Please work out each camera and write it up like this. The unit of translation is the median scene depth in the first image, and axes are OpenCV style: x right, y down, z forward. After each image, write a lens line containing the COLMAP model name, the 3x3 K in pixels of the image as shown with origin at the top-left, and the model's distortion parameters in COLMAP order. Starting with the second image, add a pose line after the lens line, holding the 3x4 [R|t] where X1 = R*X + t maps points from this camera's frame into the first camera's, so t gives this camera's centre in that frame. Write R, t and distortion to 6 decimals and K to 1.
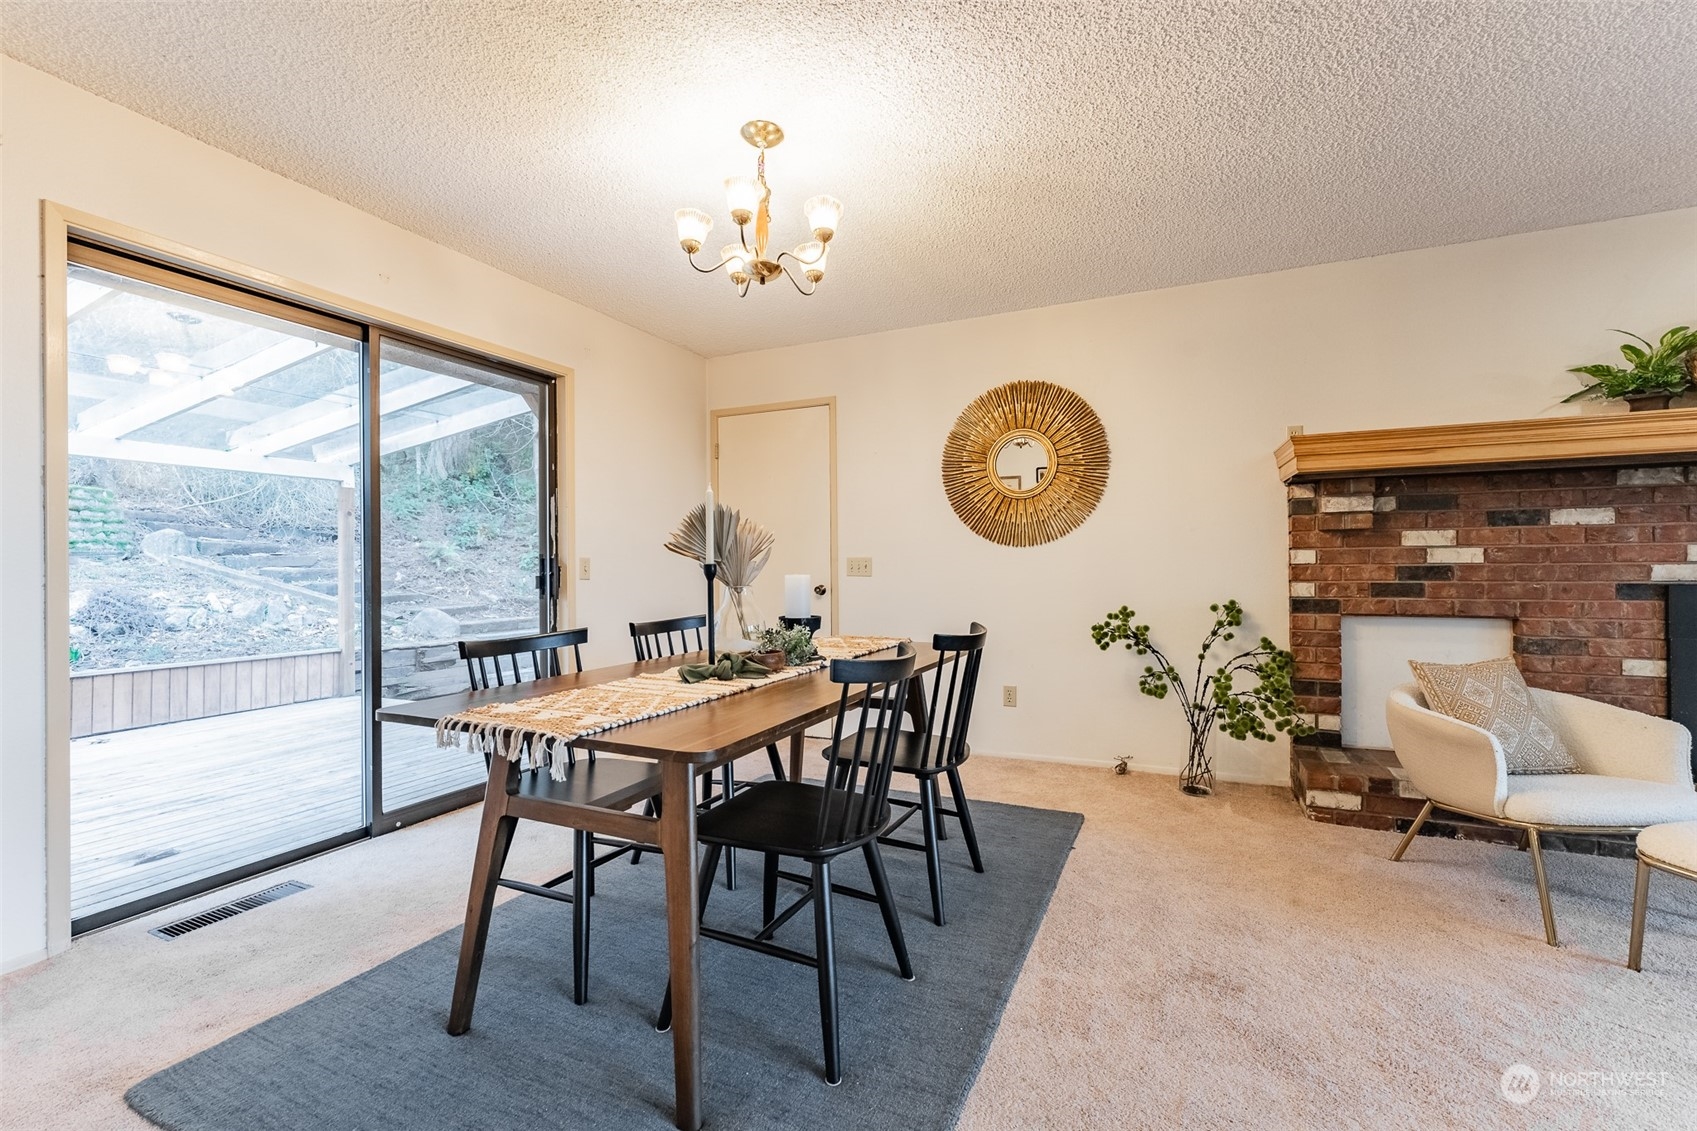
lens RADIAL K [[729.9, 0, 852.0], [0, 729.9, 565.2], [0, 0, 1]] dist [-0.002120, -0.000224]
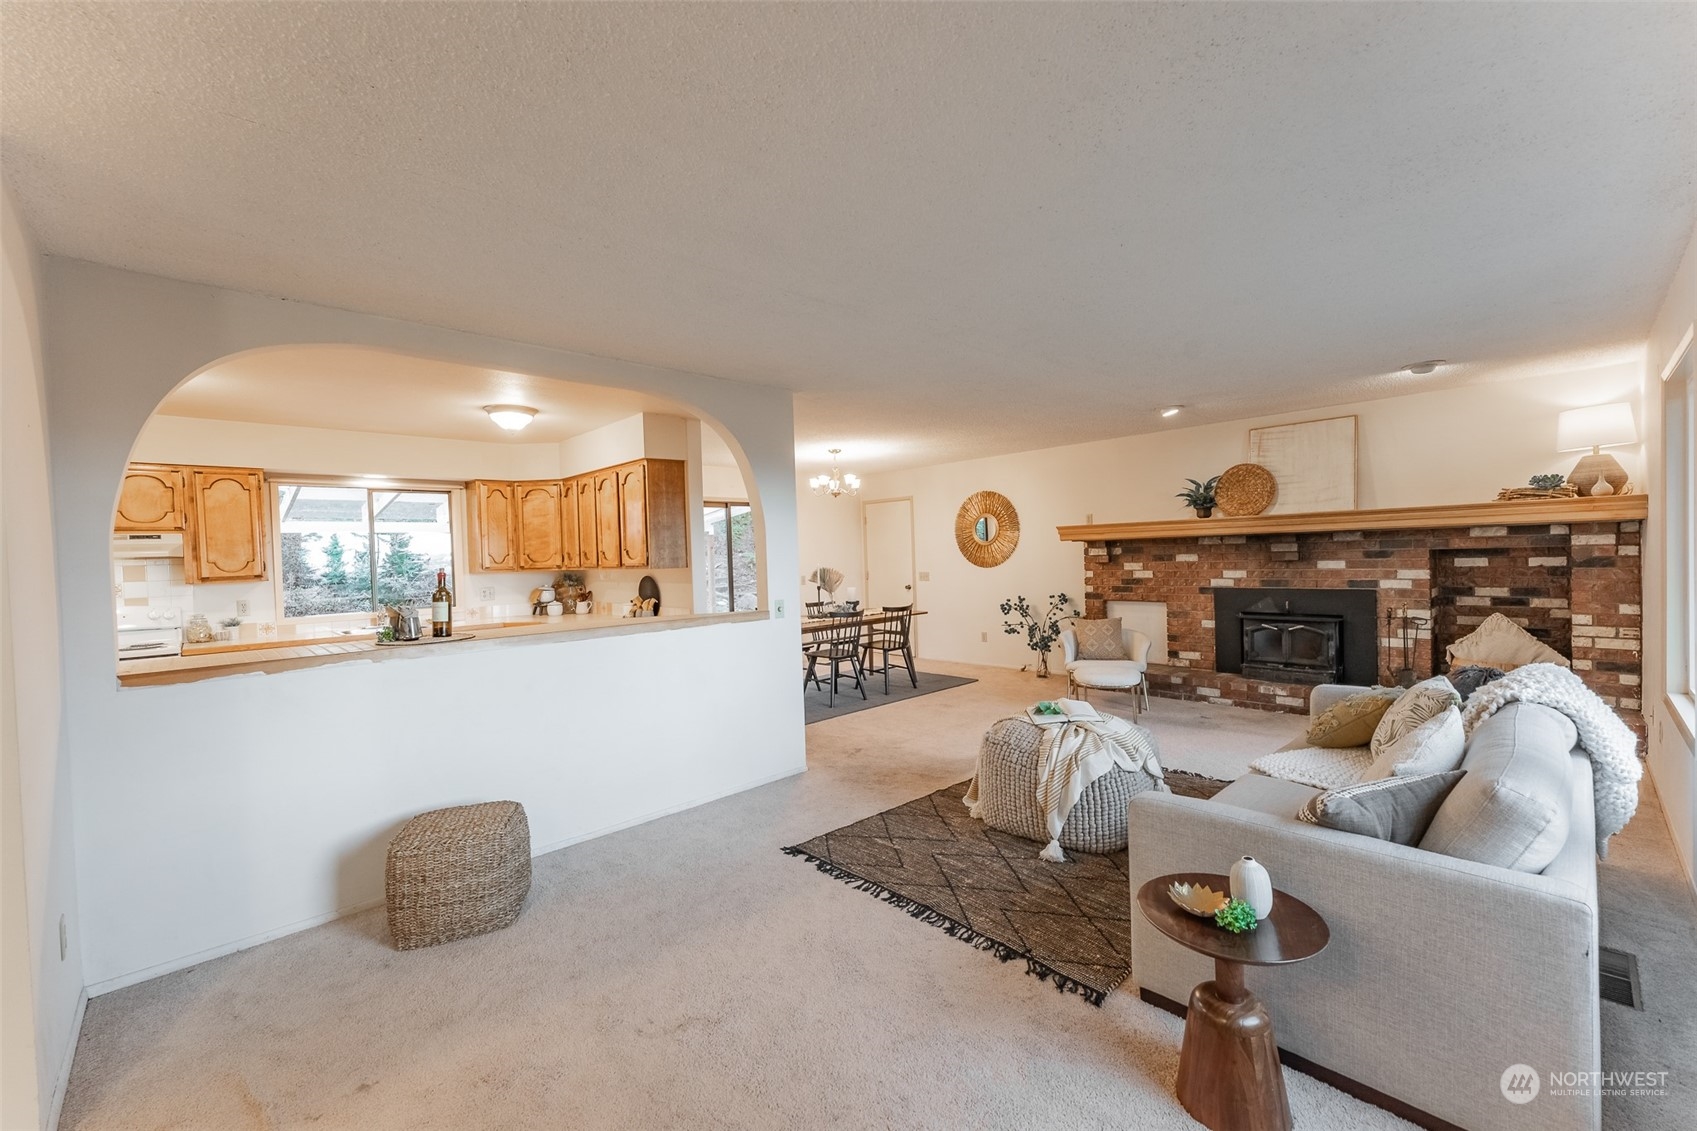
lens RADIAL K [[694.5, 0, 859.5], [0, 694.5, 564.9], [0, 0, 1]] dist [0.001032, 0.000608]
pose [[0.933262, -0.017654, -0.358762, 0.746850], [0.028377, 0.999293, 0.024645, -0.115136], [0.358073, -0.033181, 0.933104, -1.266777]]
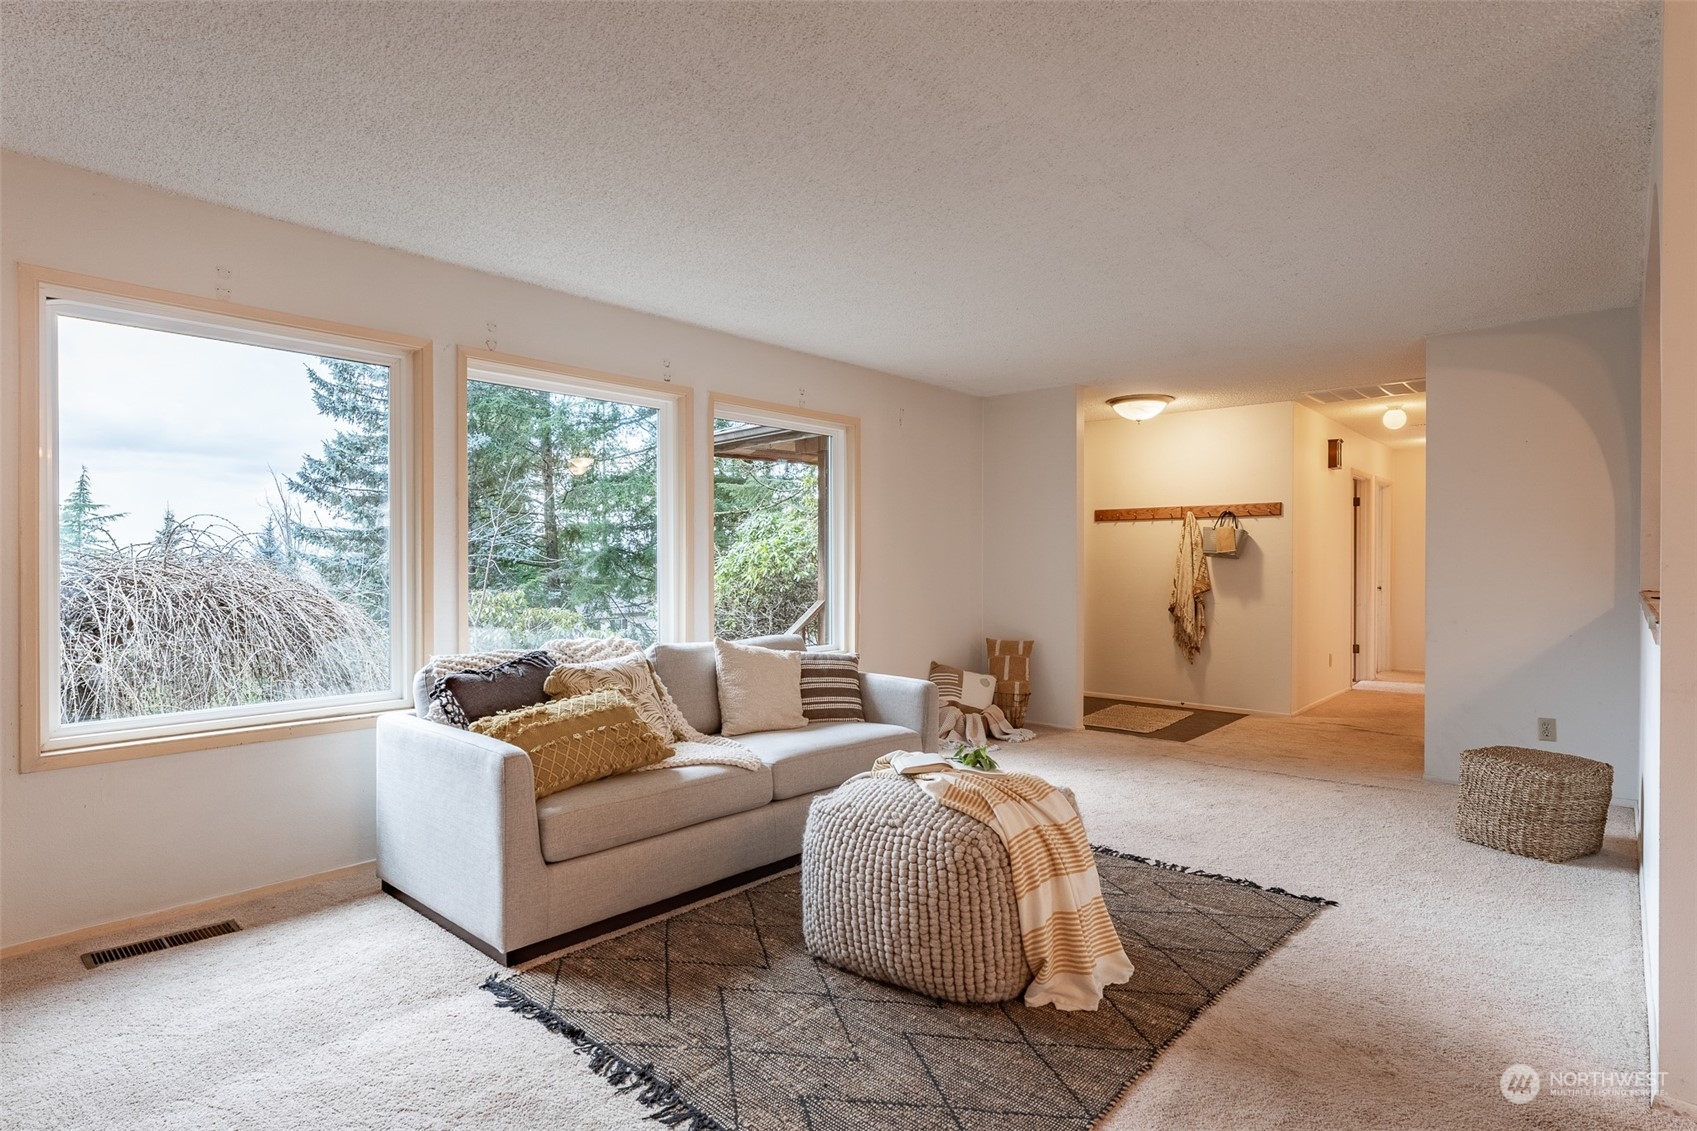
lens RADIAL K [[879.3, 0, 854.9], [0, 879.3, 572.6], [0, 0, 1]] dist [0.002892, -0.000104]
pose [[-0.960540, 0.003832, 0.278116, 0.502477], [0.004992, 0.999982, 0.003462, -0.041574], [-0.278097, 0.004713, -0.960541, 0.693177]]
